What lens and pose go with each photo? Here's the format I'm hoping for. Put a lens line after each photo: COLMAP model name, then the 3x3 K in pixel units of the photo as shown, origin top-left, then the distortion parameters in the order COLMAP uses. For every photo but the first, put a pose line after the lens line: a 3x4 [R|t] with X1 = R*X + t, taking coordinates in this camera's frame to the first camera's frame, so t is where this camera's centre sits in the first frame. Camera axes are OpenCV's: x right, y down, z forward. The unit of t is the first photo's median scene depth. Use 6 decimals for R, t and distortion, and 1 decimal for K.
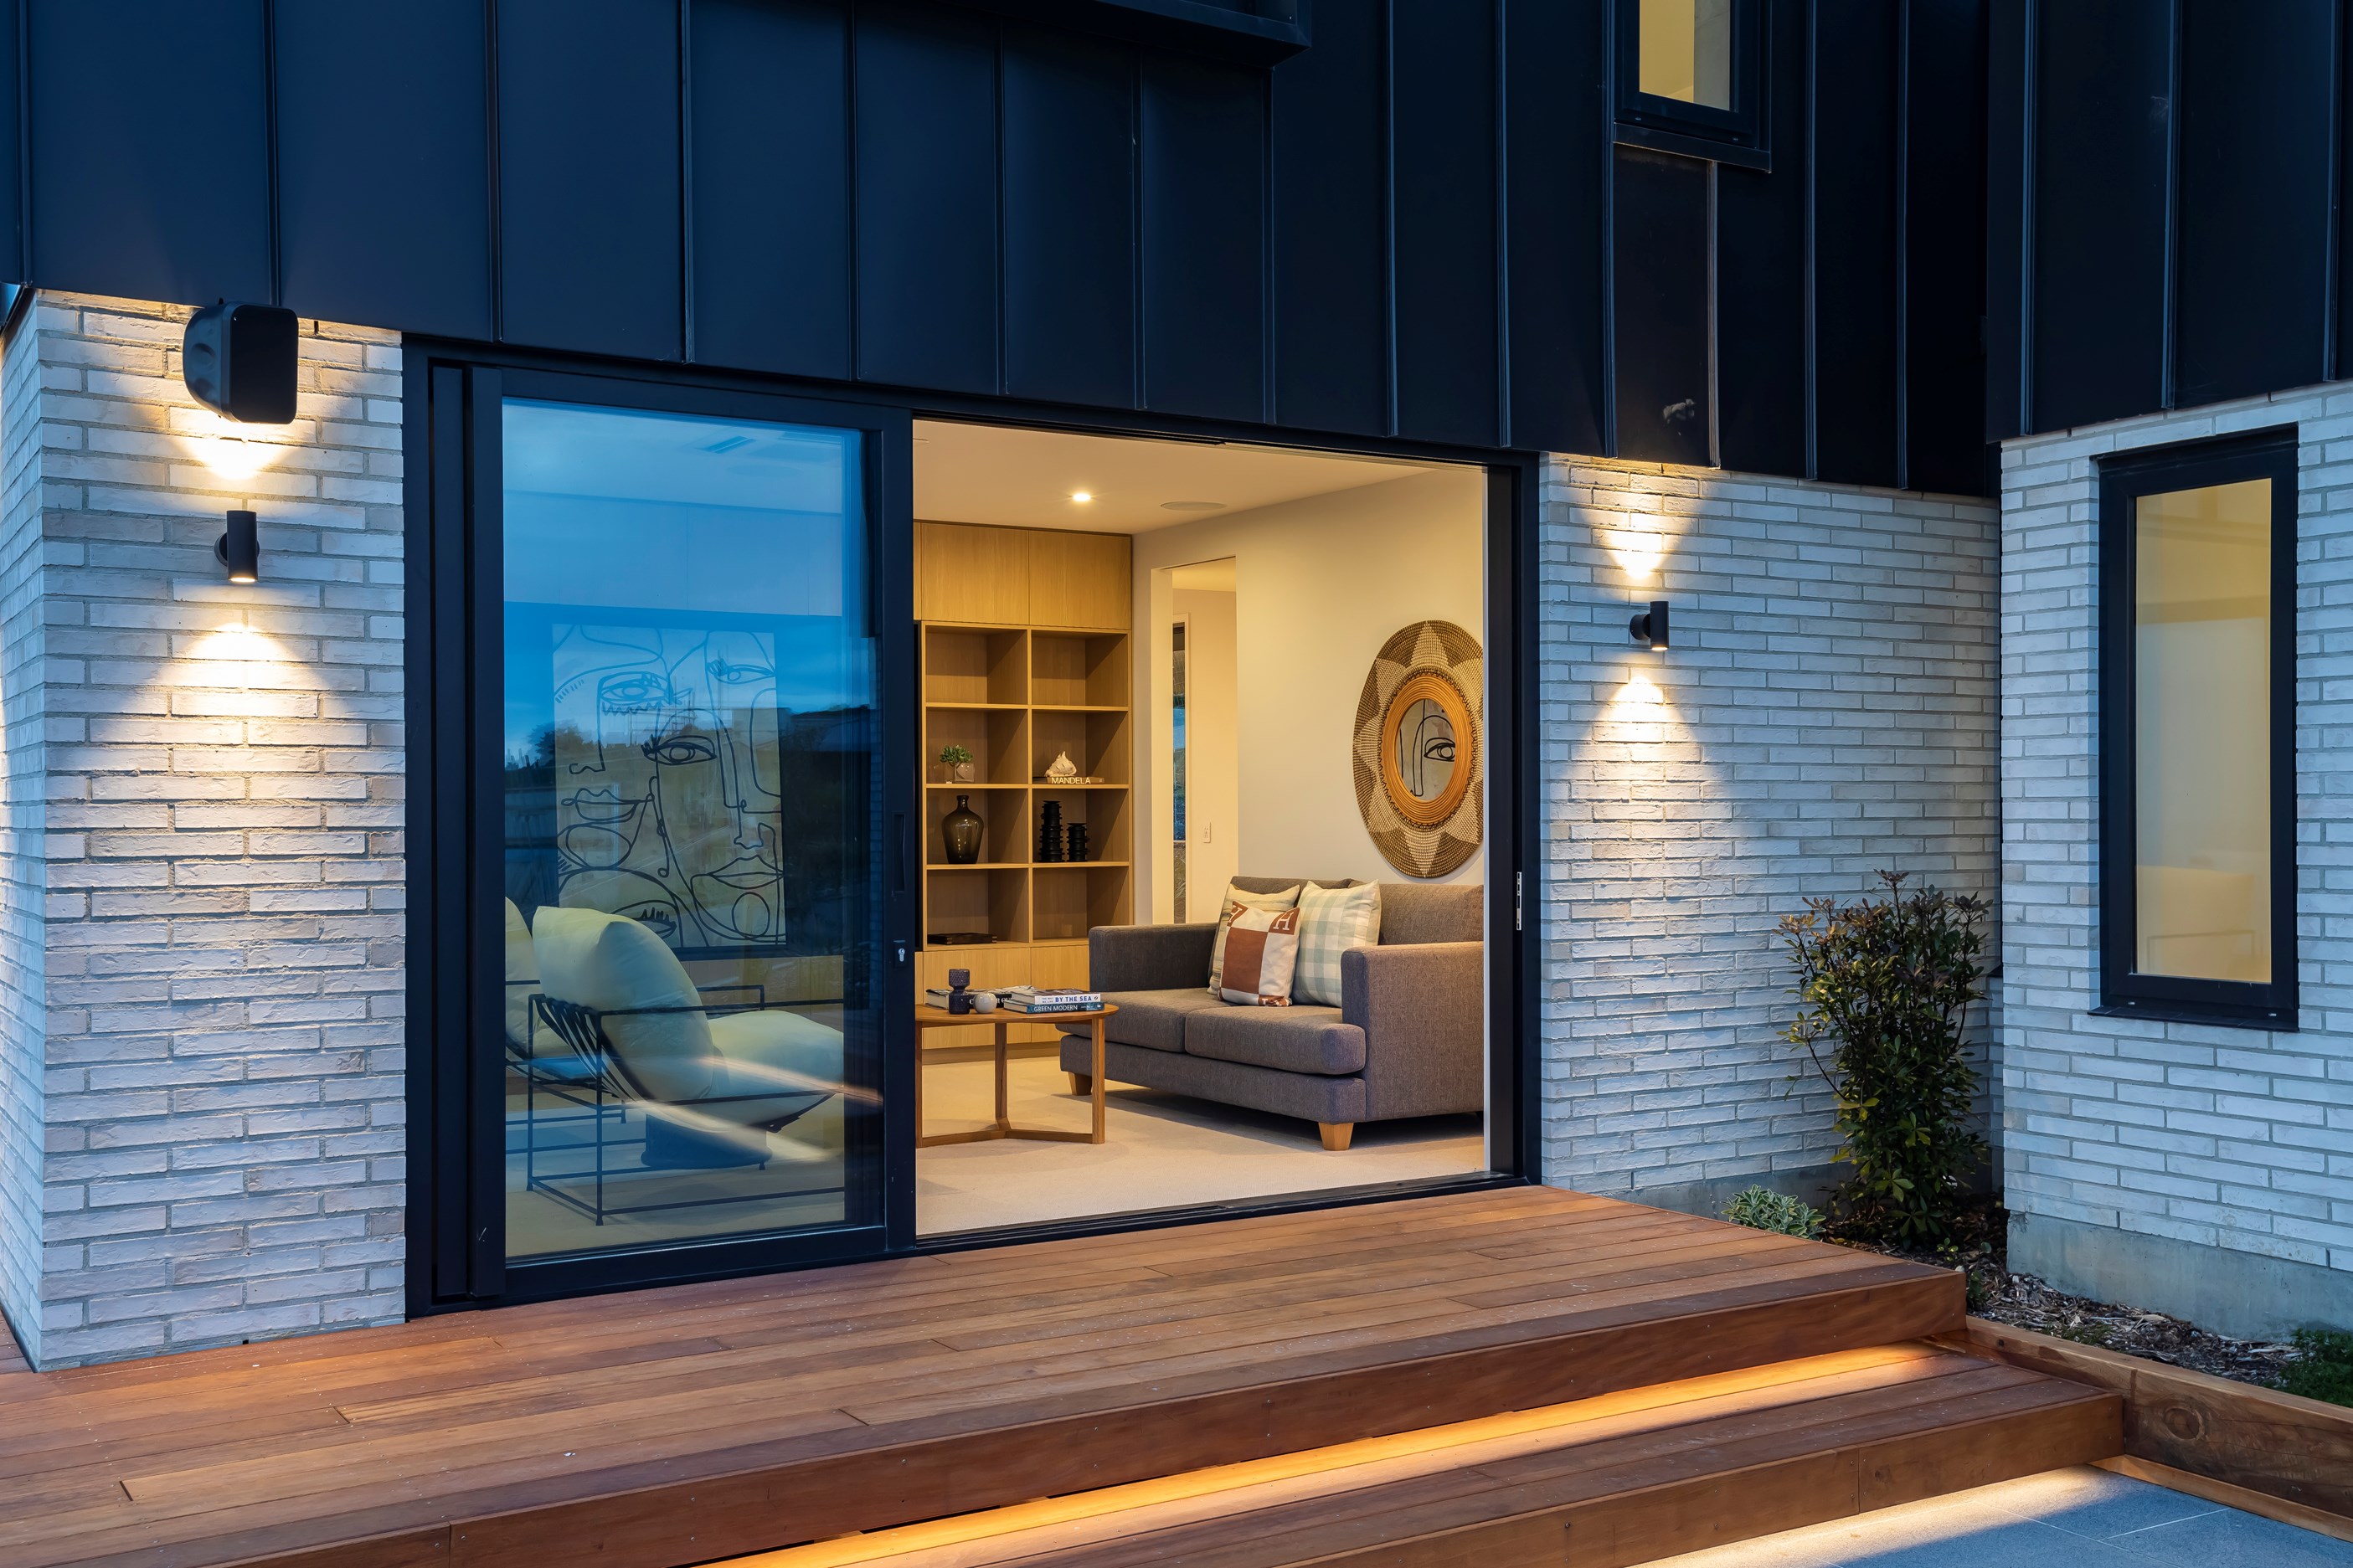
lens RADIAL K [[2252.8, 0, 1206.5], [0, 2252.8, 789.8], [0, 0, 1]] dist [0.050820, 0.000219]
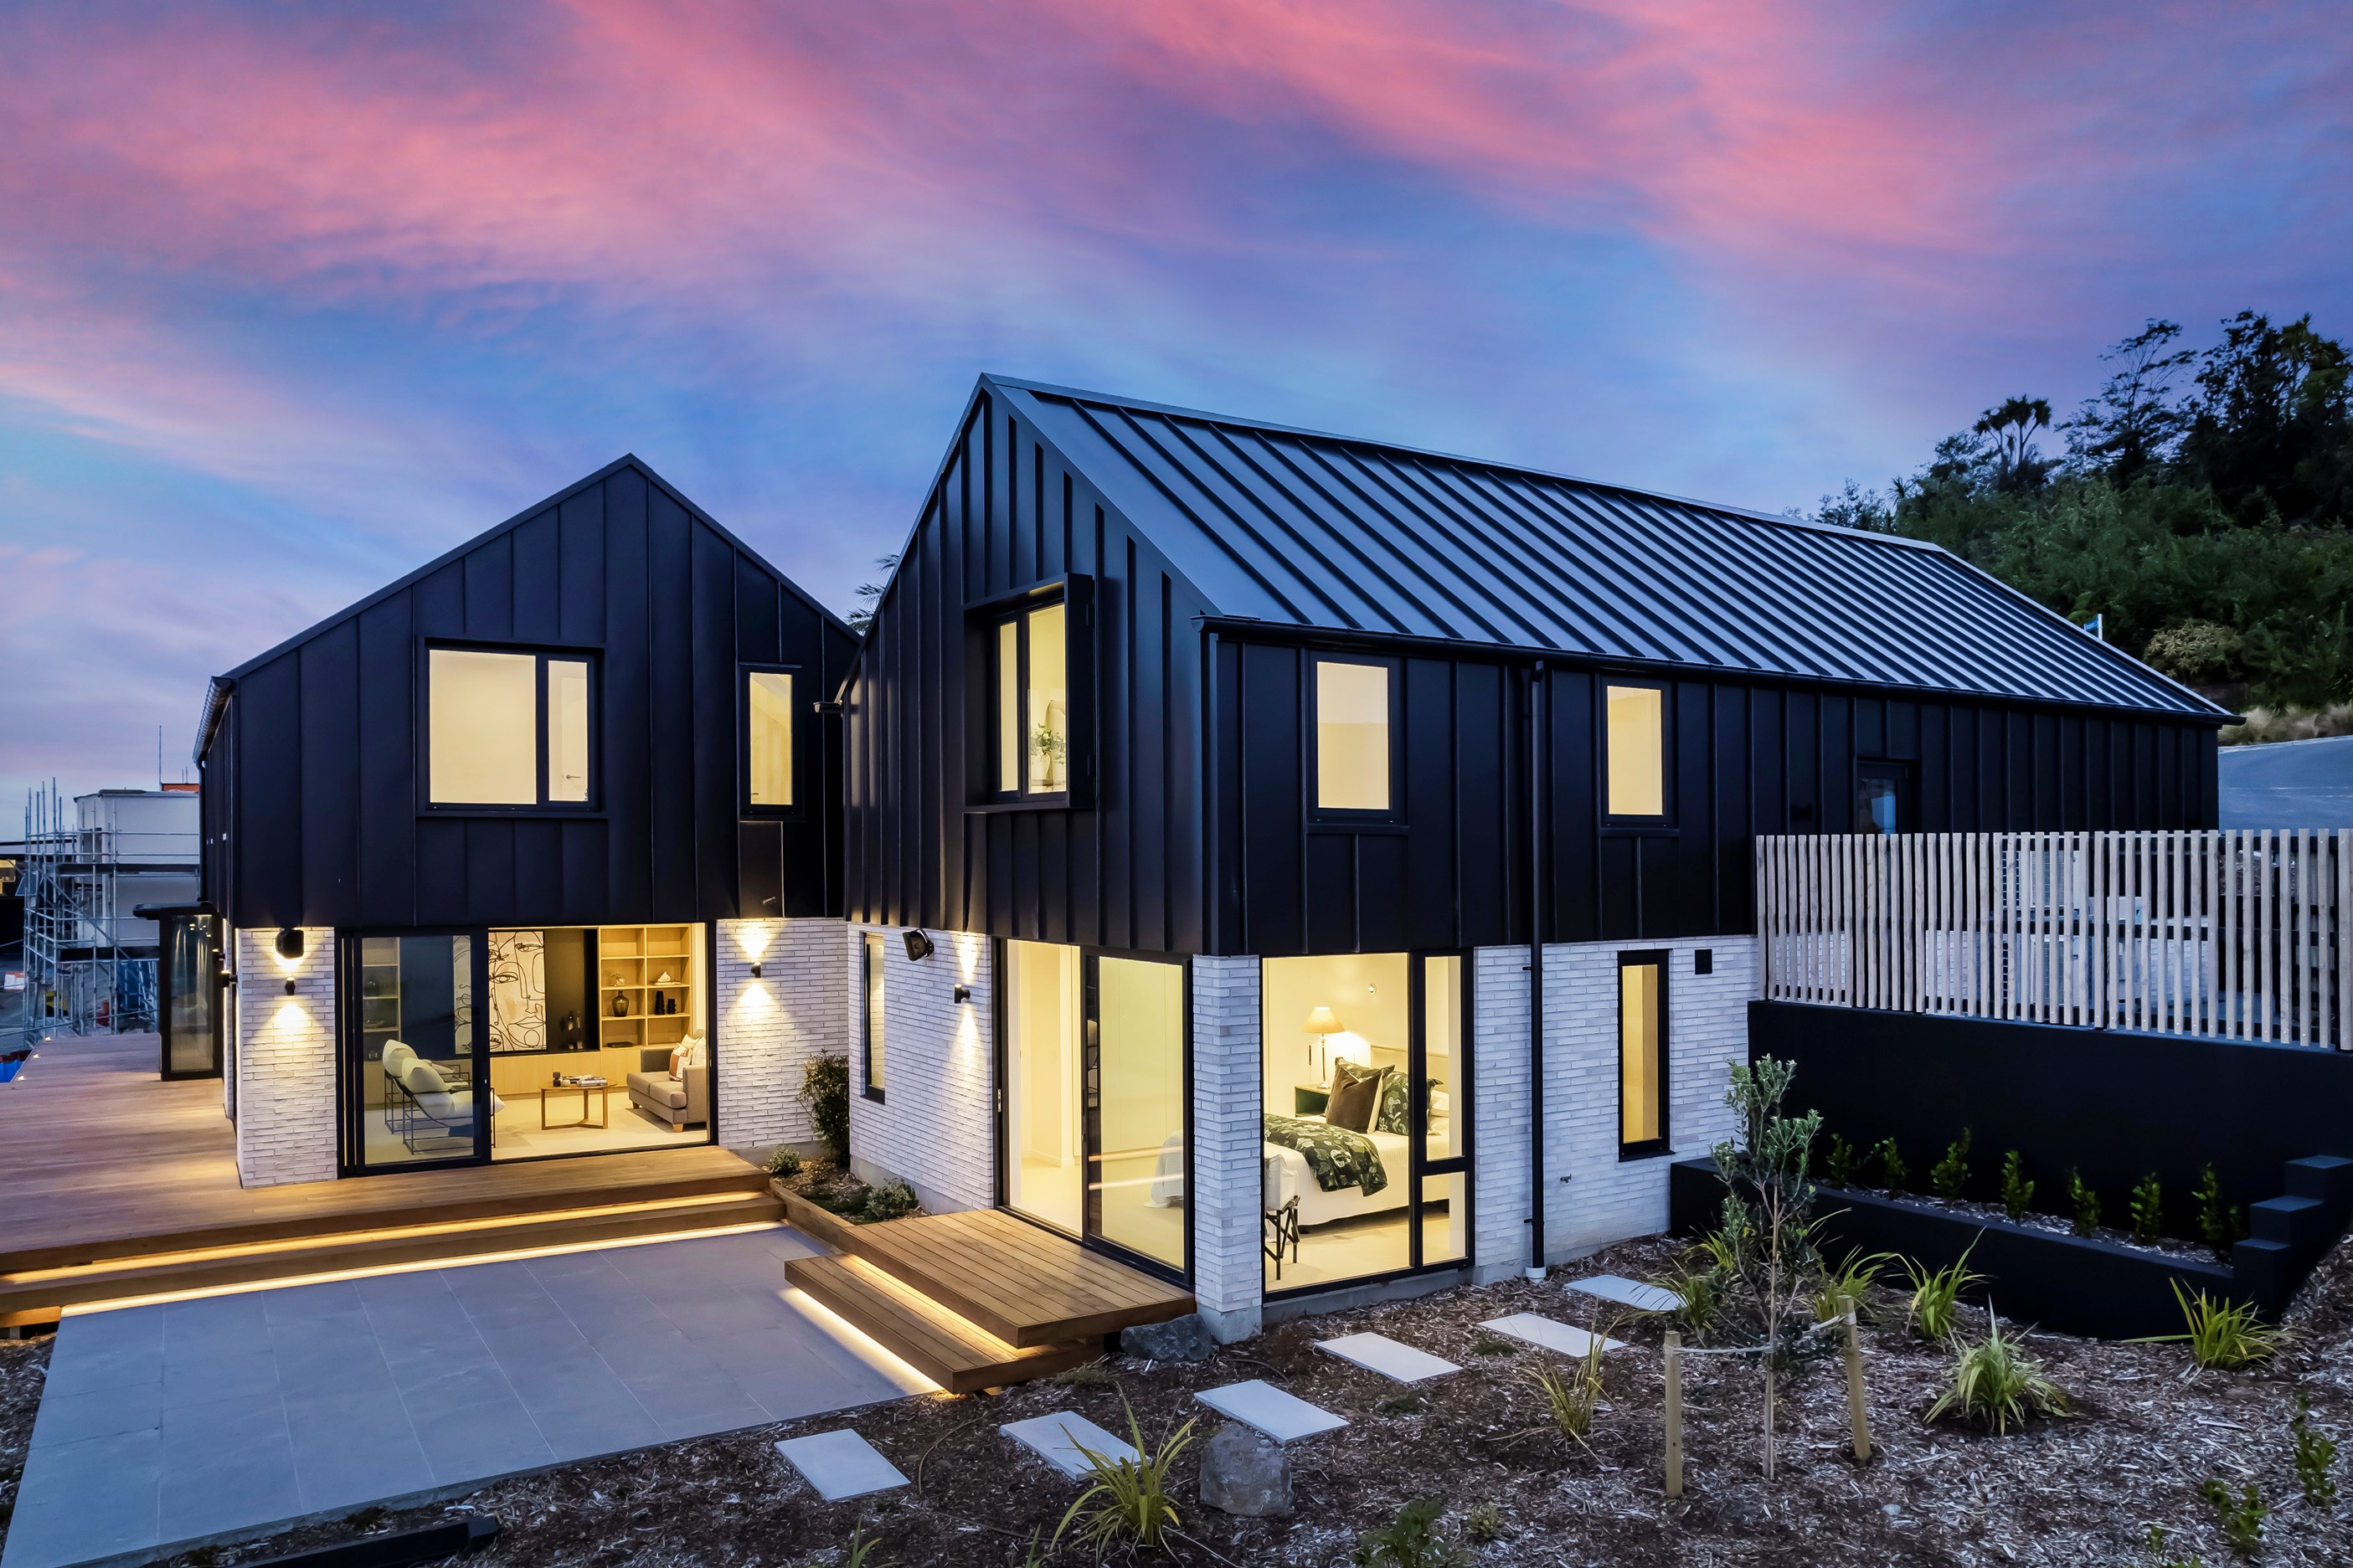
lens RADIAL K [[1522.2, 0, 1179.1], [0, 1522.2, 849.3], [0, 0, 1]] dist [-0.080198, 0.079816]
pose [[0.999849, 0.006840, 0.015997, 0.754094], [-0.006873, 0.999974, 0.002002, -0.250887], [-0.015983, -0.002112, 0.999870, -1.137677]]
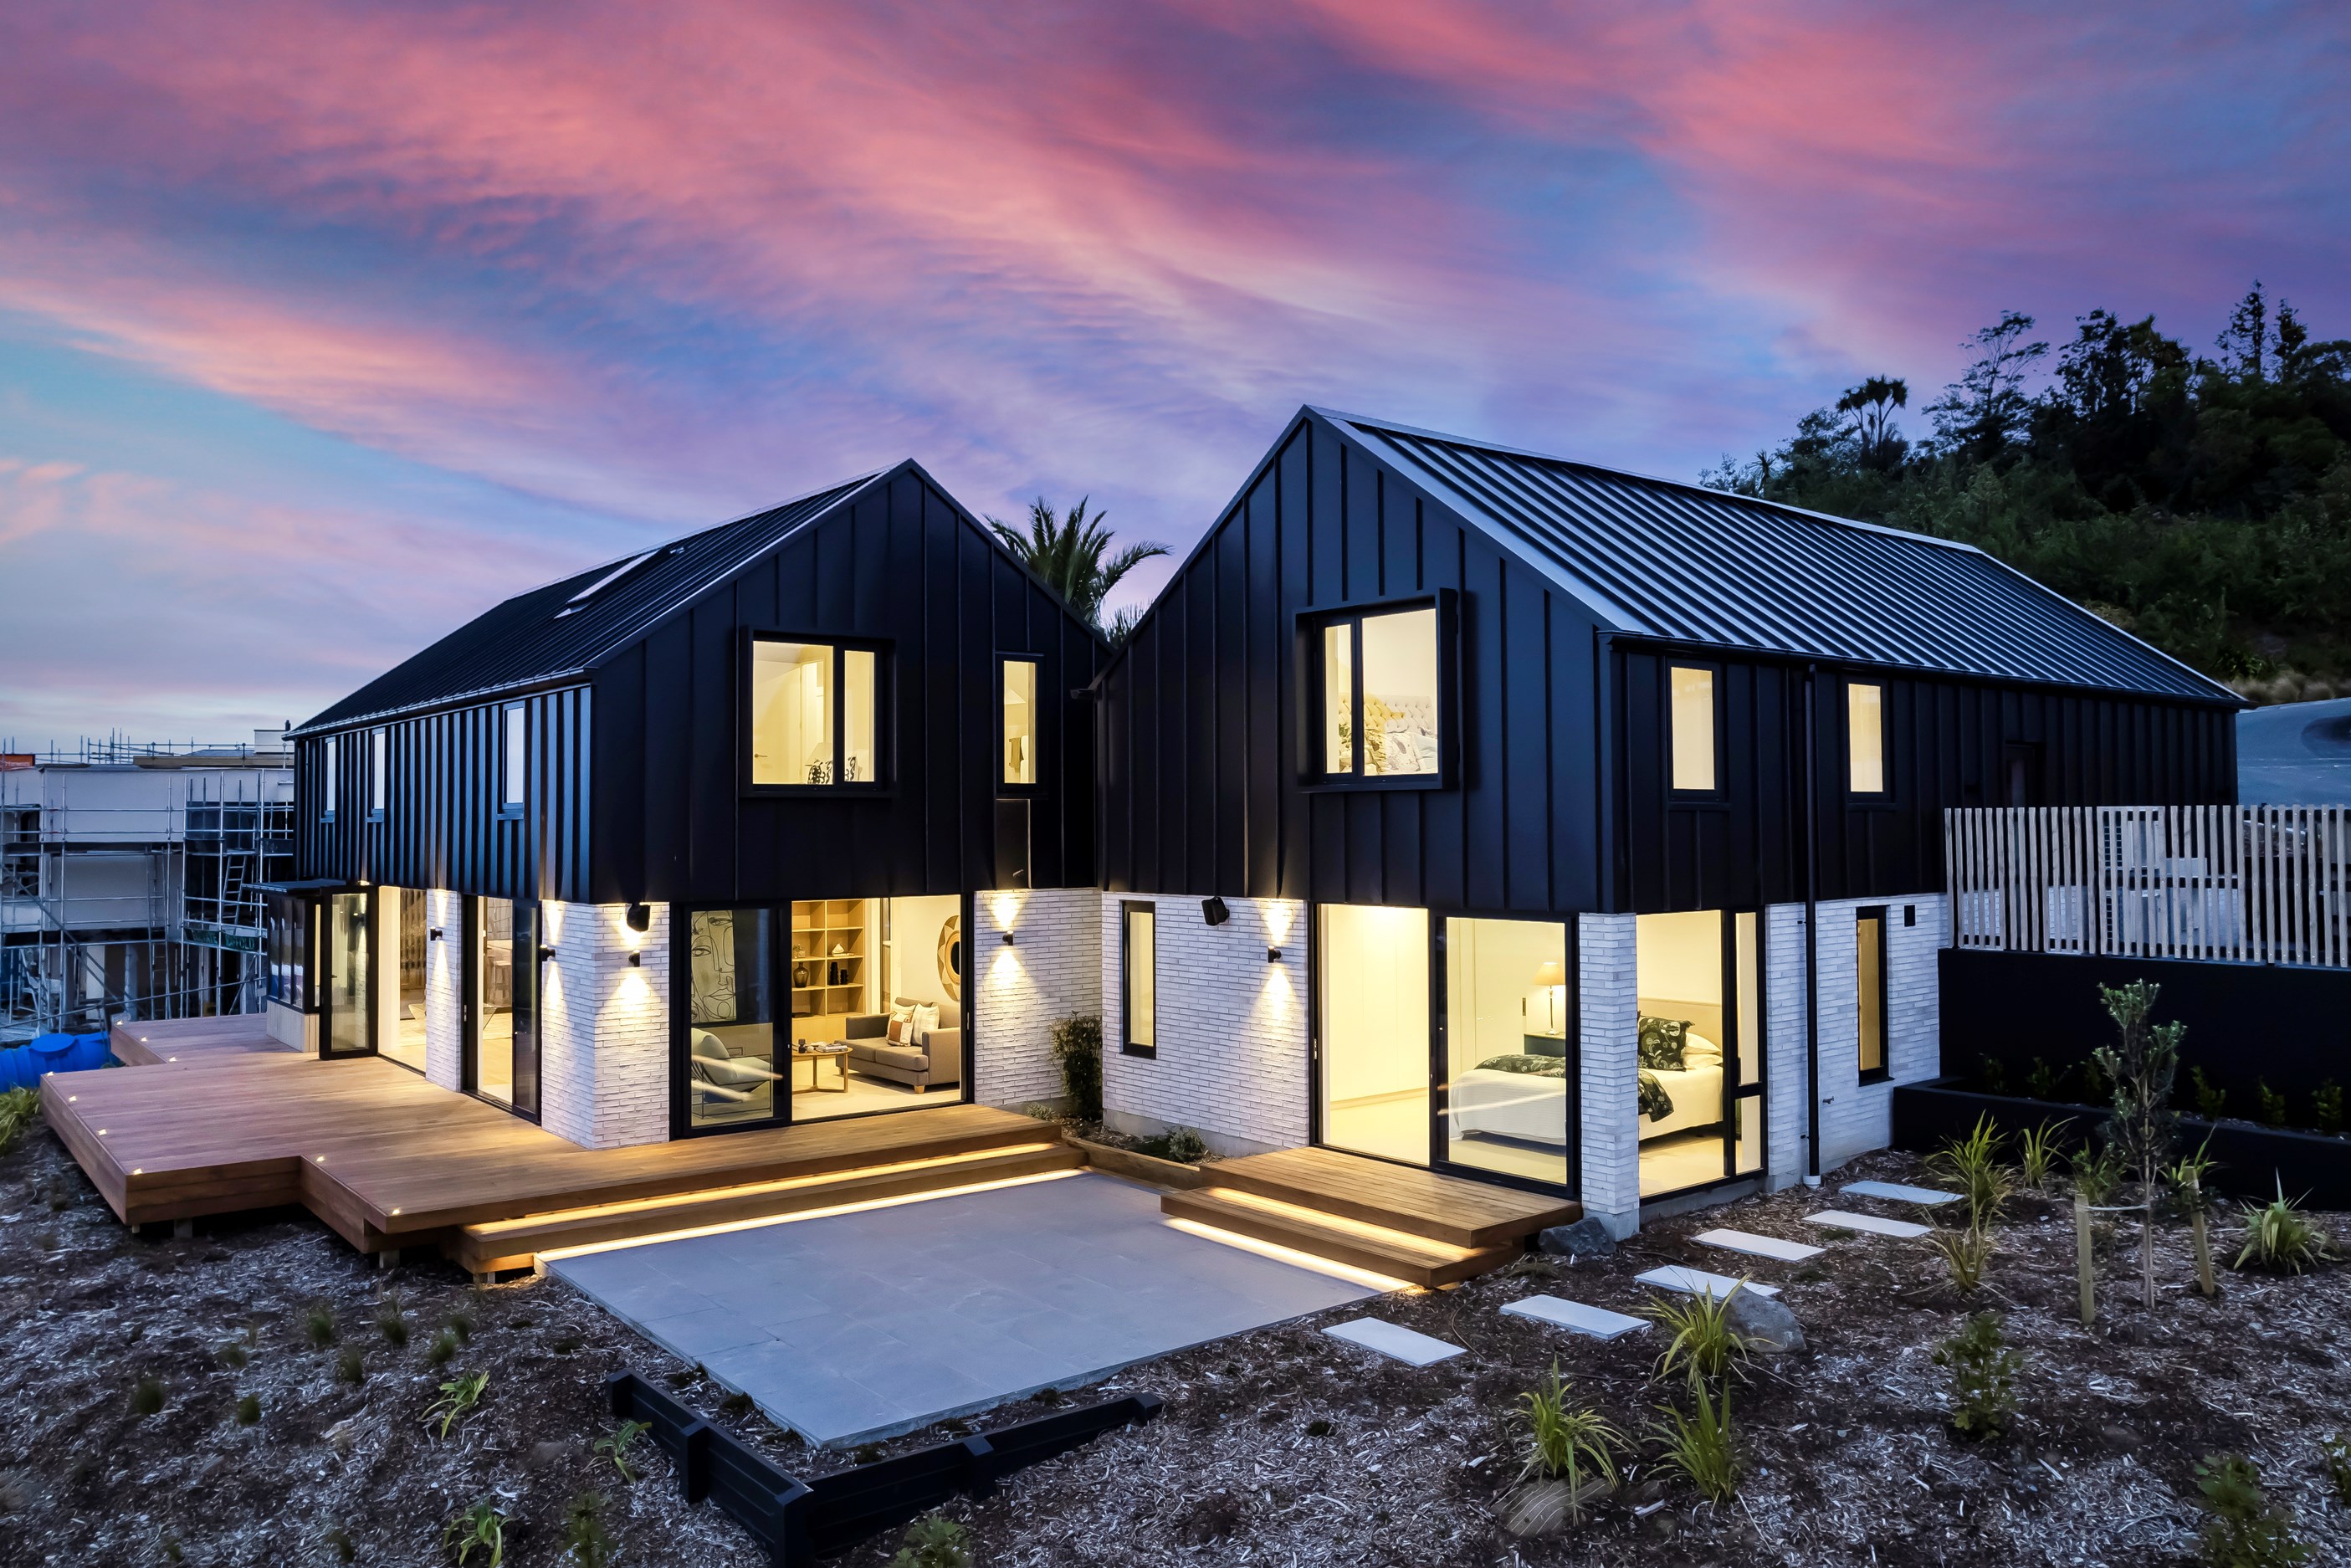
lens RADIAL K [[1589.1, 0, 1148.9], [0, 1589.1, 778.4], [0, 0, 1]] dist [-0.079022, 0.071472]
pose [[0.993243, 0.003965, 0.115985, 0.127674], [-0.001284, 0.999731, -0.023177, -0.258149], [-0.116045, 0.022872, 0.992981, -1.400504]]
